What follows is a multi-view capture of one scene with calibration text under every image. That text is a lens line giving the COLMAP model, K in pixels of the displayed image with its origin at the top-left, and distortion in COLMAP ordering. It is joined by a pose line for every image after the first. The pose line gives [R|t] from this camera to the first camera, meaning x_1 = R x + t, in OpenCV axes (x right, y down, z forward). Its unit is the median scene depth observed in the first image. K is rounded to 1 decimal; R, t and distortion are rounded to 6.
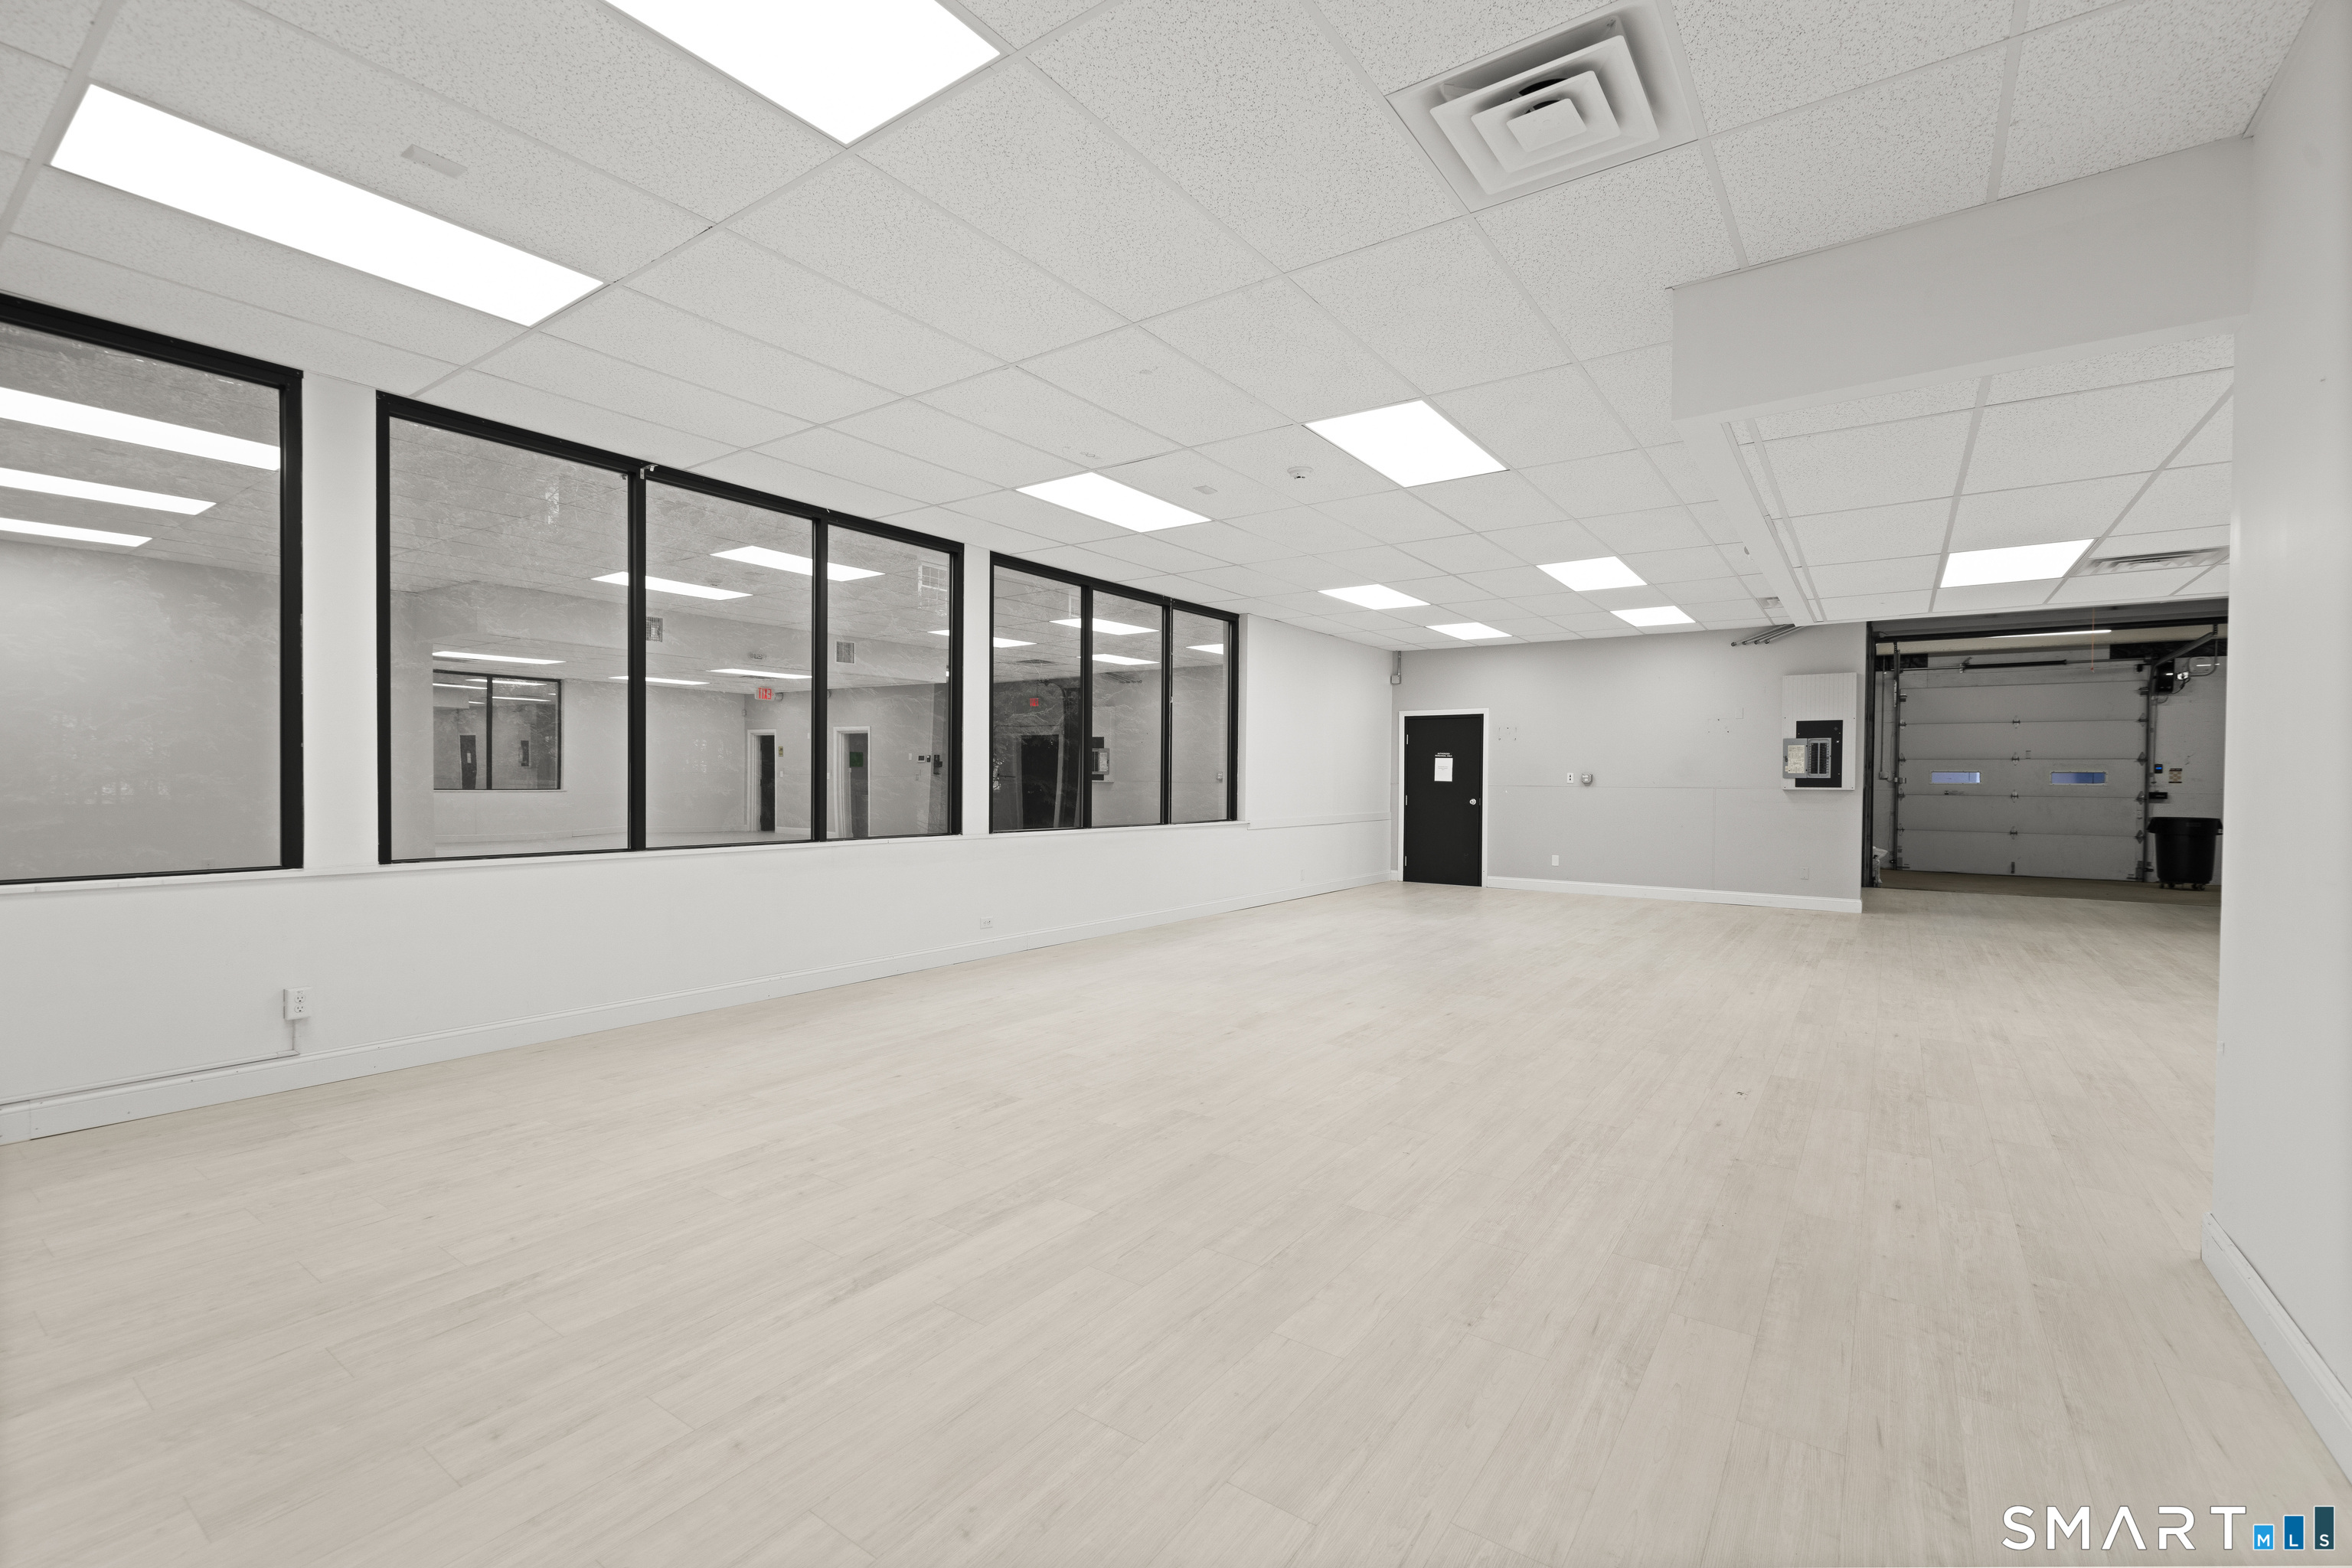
lens RADIAL K [[1007.9, 0, 1170.7], [0, 1007.9, 789.7], [0, 0, 1]] dist [-0.001433, 0.000384]
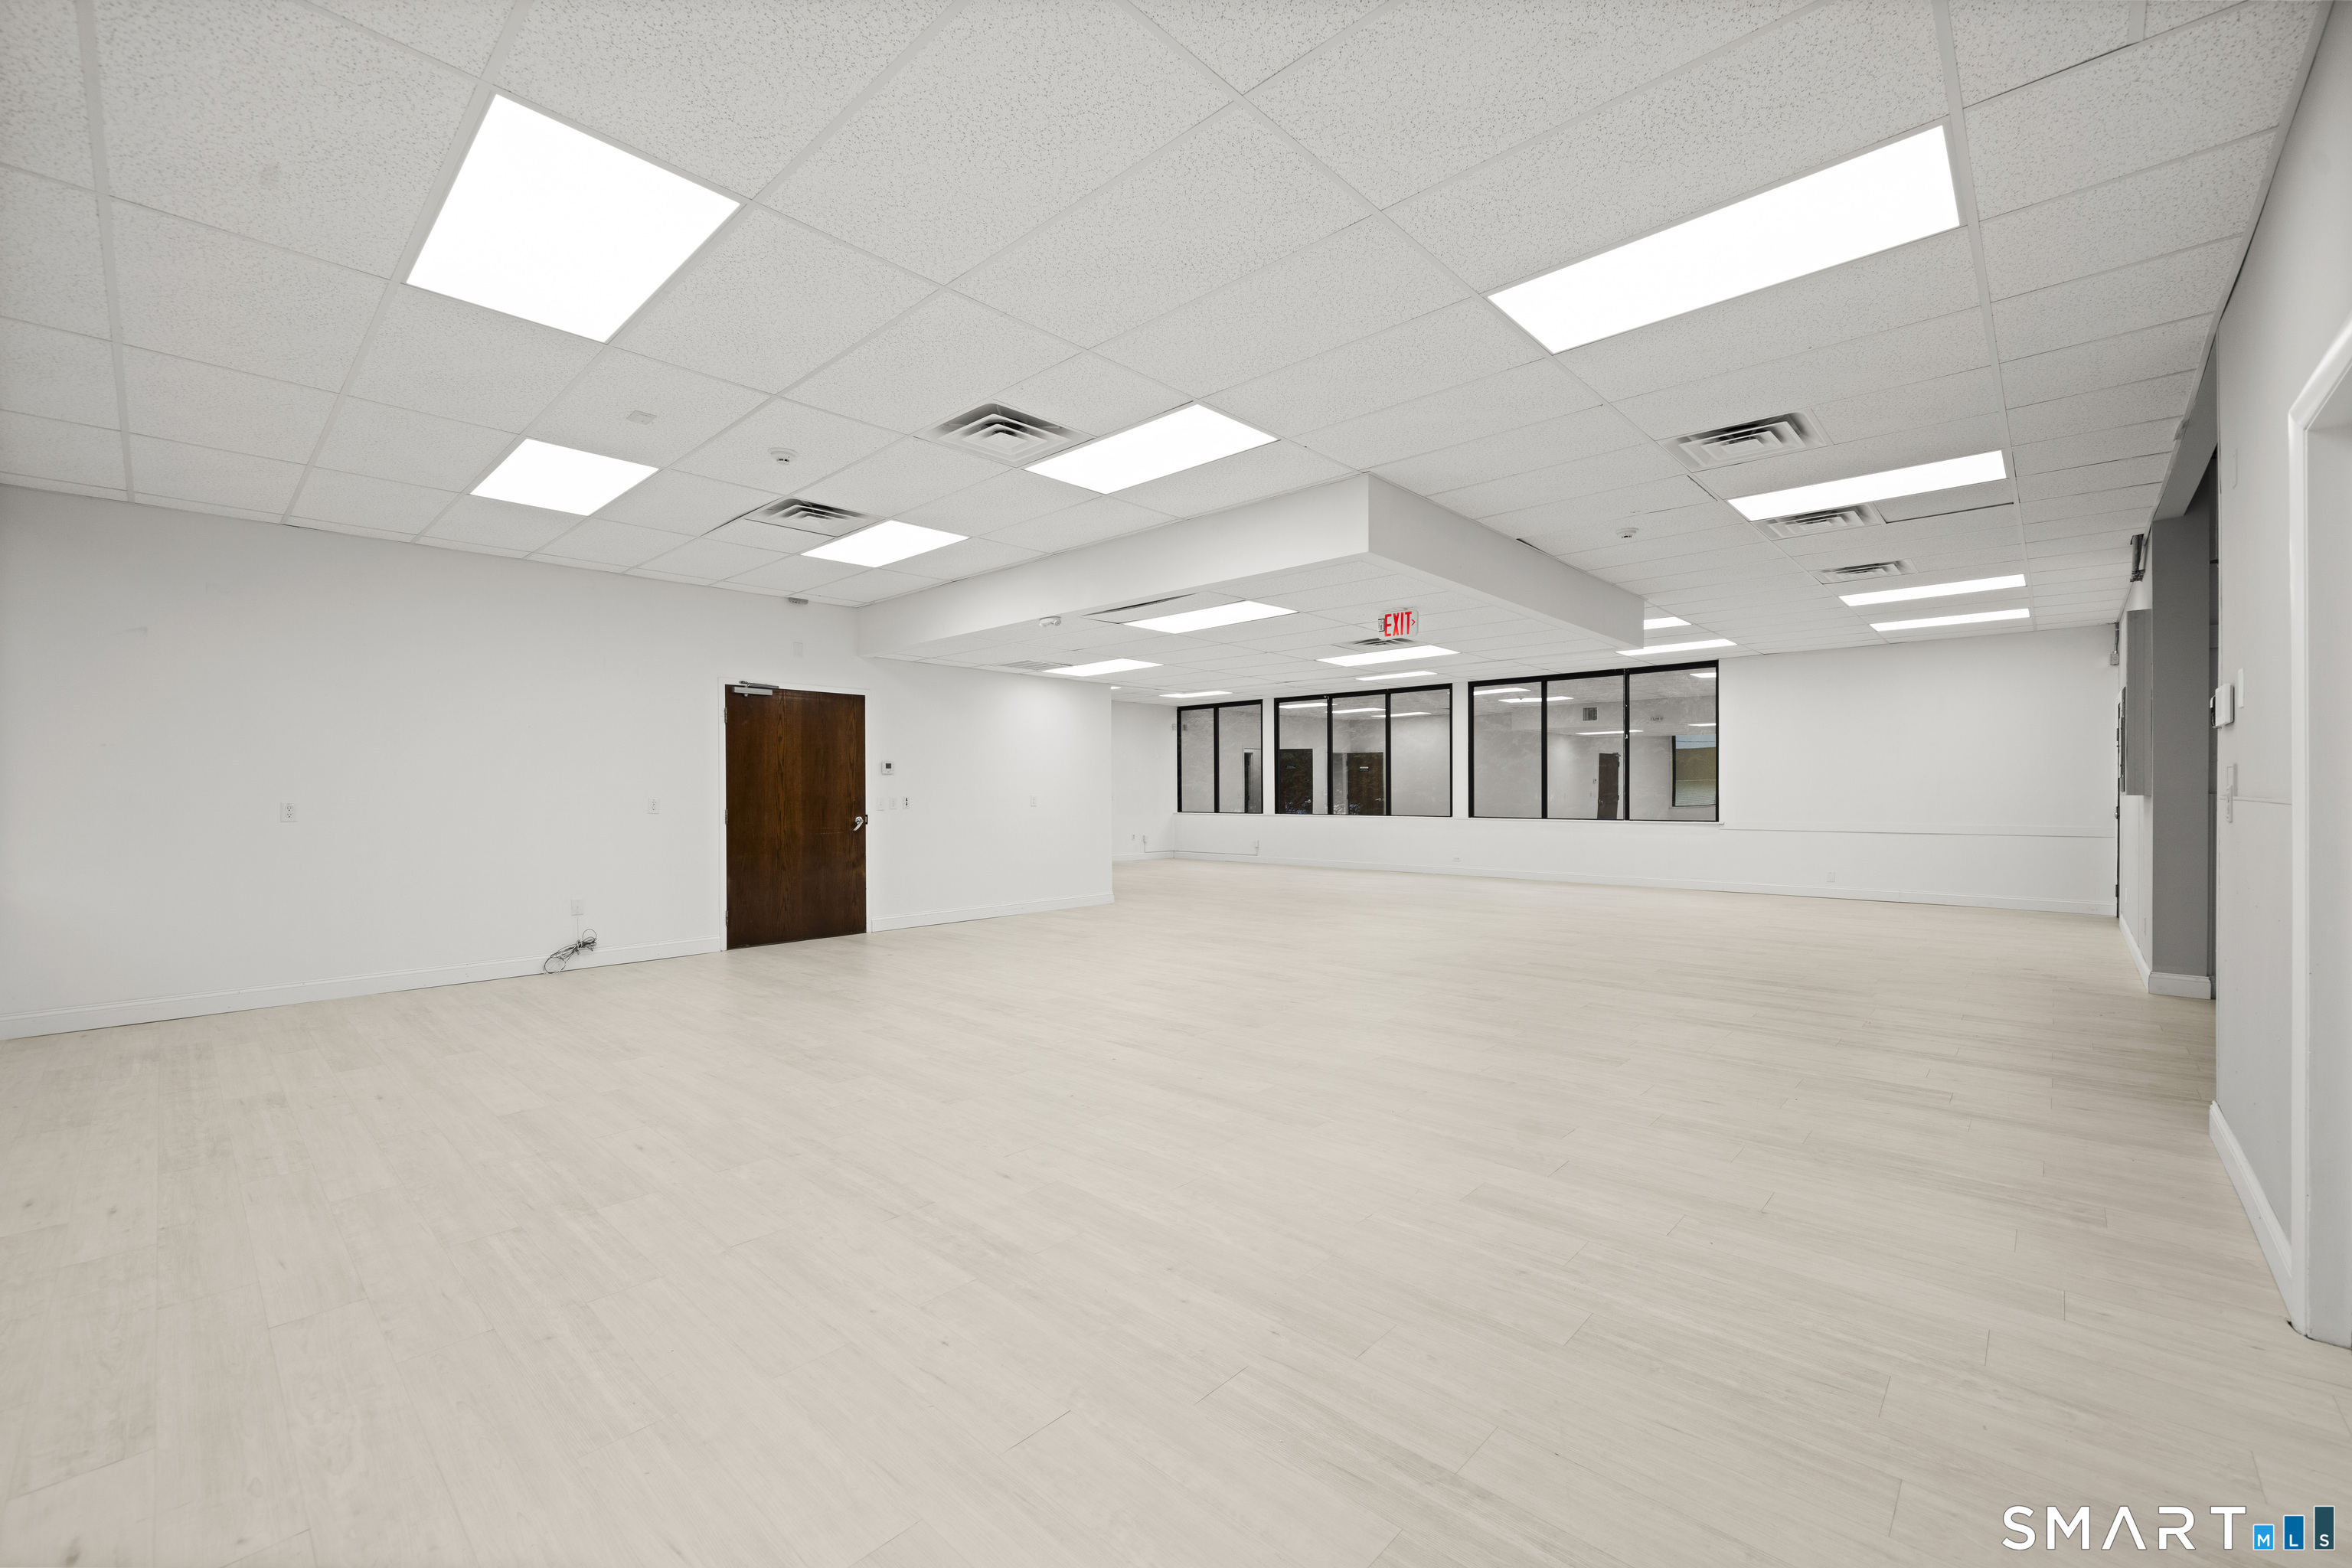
lens RADIAL K [[939.7, 0, 1179.6], [0, 939.7, 795.6], [0, 0, 1]] dist [-0.003731, 0.000848]
pose [[-0.118060, -0.004287, -0.992997, 1.292957], [-0.010016, 0.999945, -0.003126, 0.008049], [0.992956, 0.009577, -0.118097, 0.458201]]
